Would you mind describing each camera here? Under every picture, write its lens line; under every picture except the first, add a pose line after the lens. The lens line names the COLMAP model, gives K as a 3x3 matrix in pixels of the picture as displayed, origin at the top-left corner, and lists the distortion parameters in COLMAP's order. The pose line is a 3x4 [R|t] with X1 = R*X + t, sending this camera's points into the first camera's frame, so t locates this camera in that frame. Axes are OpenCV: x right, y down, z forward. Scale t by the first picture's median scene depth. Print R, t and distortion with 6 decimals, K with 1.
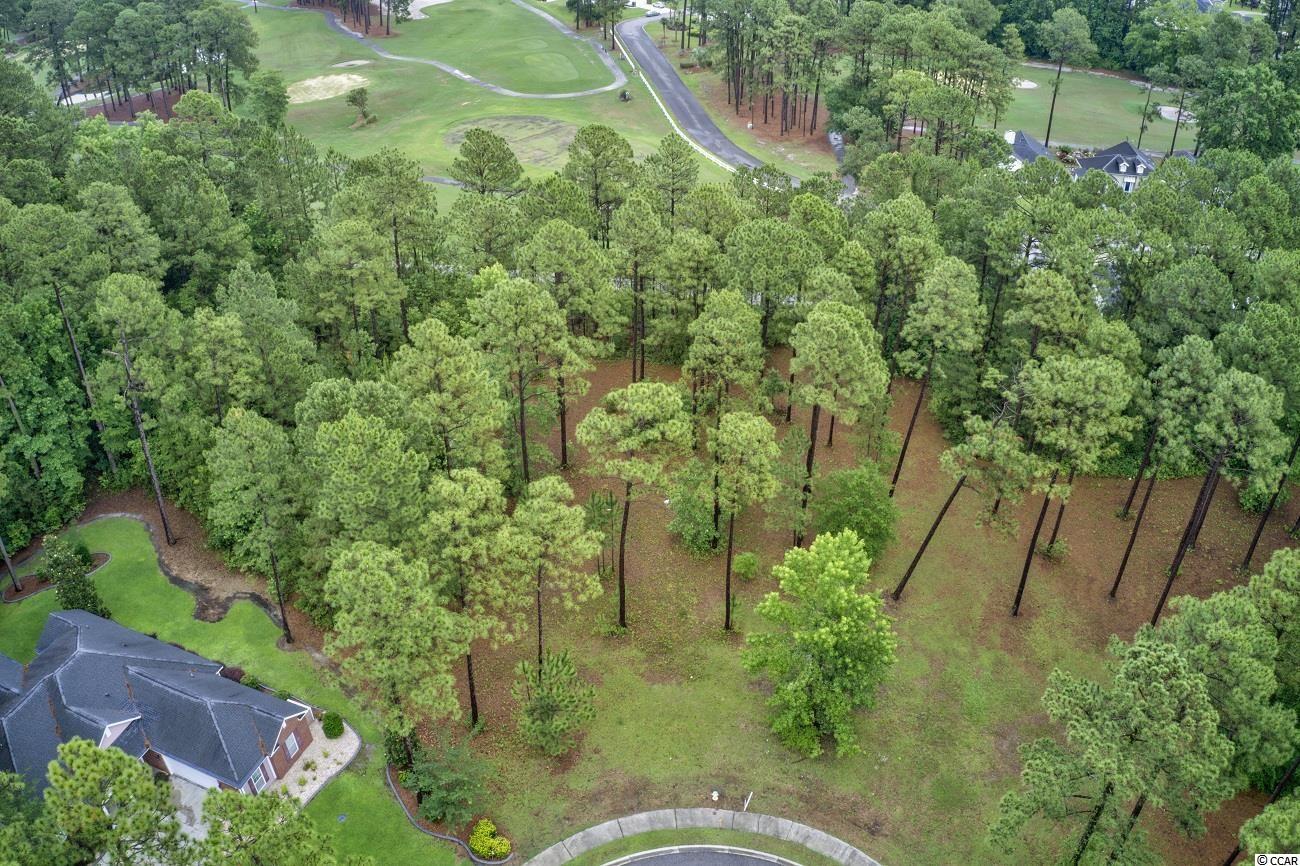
lens RADIAL K [[1030.2, 0, 650.0], [0, 1030.2, 433.0], [0, 0, 1]] dist [-0.197742, 0.023164]
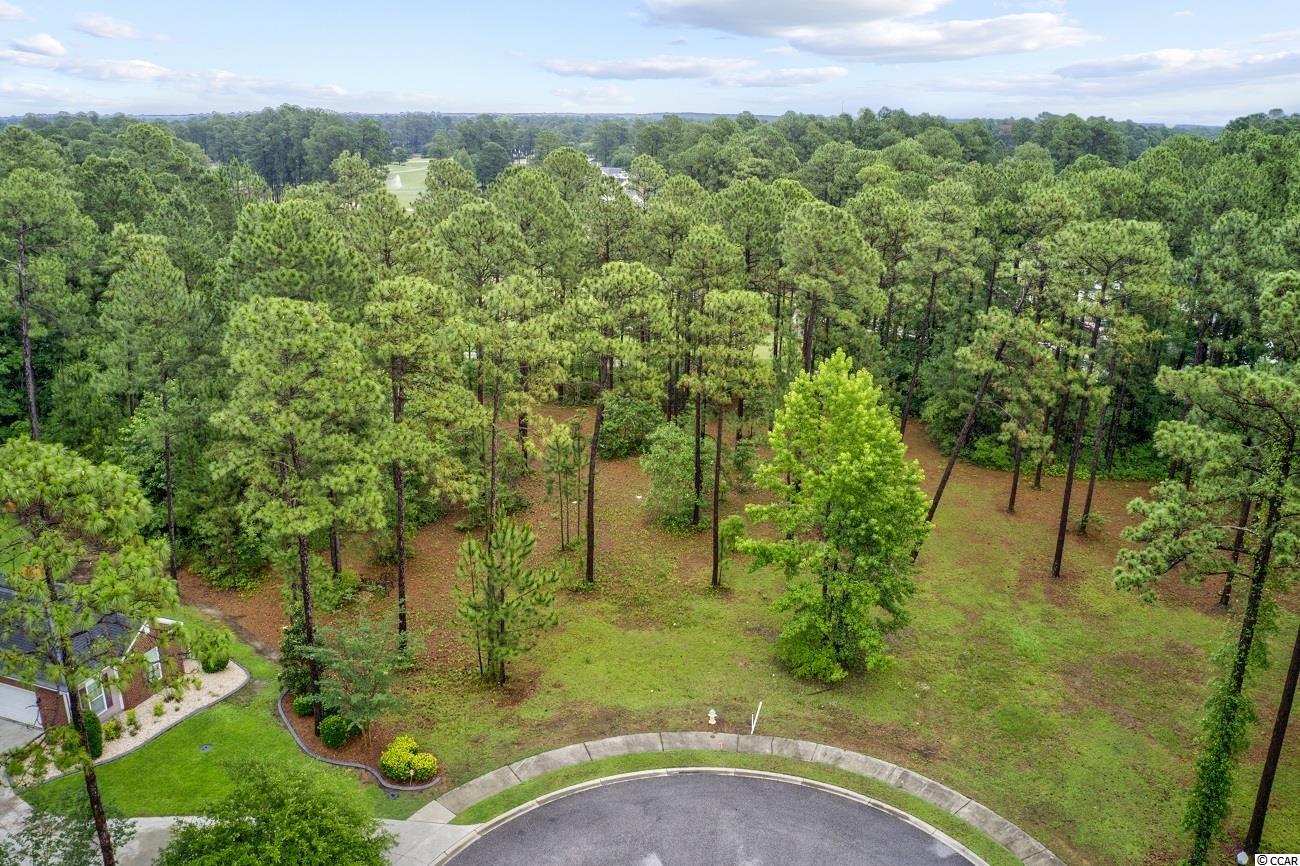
lens RADIAL K [[1019.7, 0, 650.0], [0, 1019.7, 433.0], [0, 0, 1]] dist [-0.069249, 0.000312]
pose [[0.999051, 0.010405, 0.042306, -0.014847], [0.001925, 0.959568, -0.281471, 0.319078], [-0.043524, 0.281285, 0.958637, 0.173798]]
